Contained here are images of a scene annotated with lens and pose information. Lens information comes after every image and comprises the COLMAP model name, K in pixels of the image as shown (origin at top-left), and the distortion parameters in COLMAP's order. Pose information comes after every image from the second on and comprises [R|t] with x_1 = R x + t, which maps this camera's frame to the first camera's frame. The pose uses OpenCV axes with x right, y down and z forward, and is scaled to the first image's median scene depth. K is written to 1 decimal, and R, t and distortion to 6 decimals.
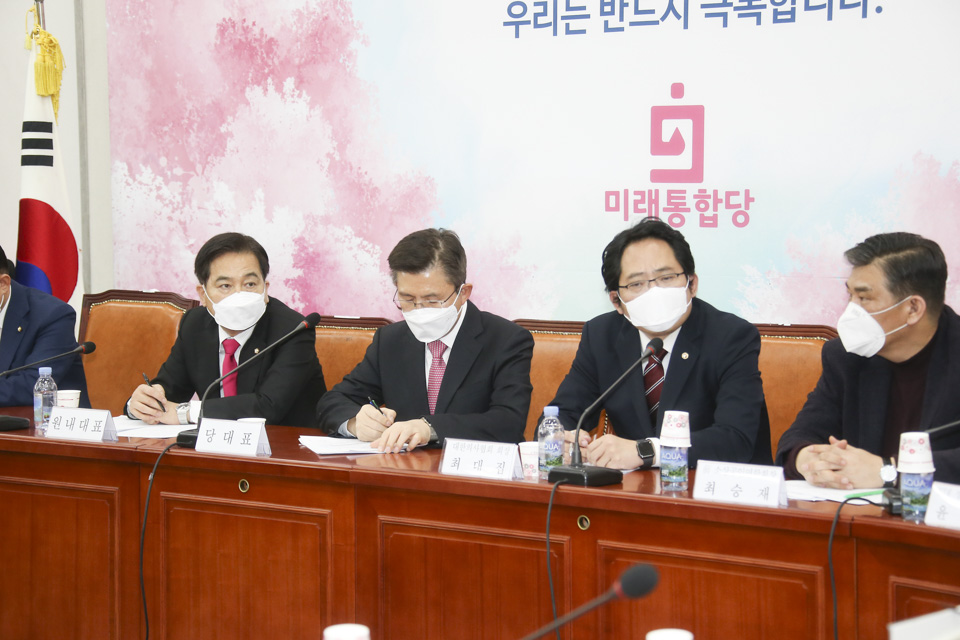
lens RADIAL K [[2570.0, 0, 446.4], [0, 2570.0, 334.4], [0, 0, 1]] dist [0.602682, 0.000000]
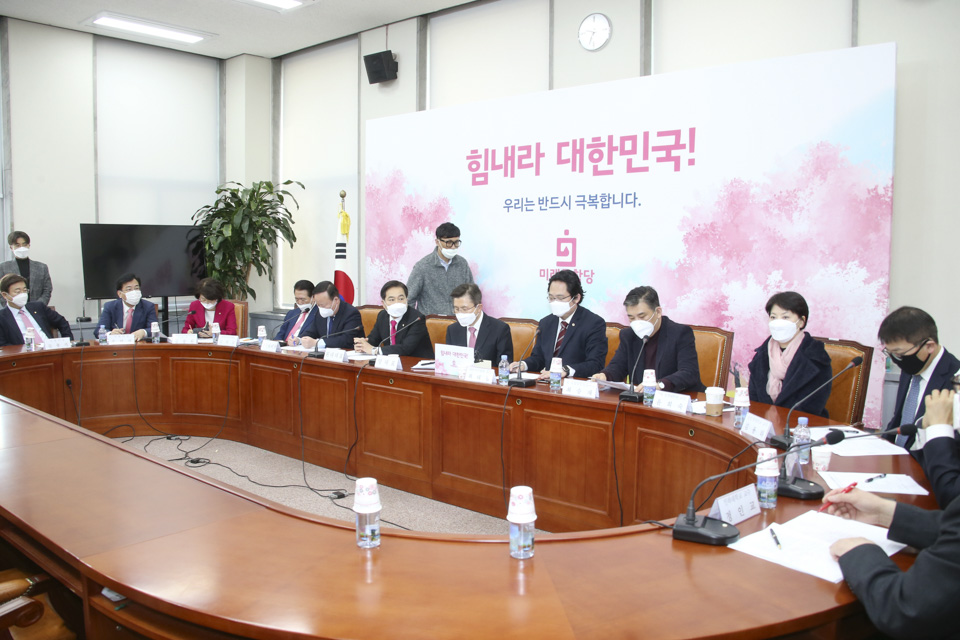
lens RADIAL K [[824.0, 0, 442.5], [0, 824.0, 325.5], [0, 0, 1]] dist [-0.132782, -0.007651]
pose [[0.996786, 0.017084, -0.078269, 0.026548], [-0.015960, 0.999761, 0.014970, -0.007774], [0.078506, -0.013672, 0.996820, 0.132004]]
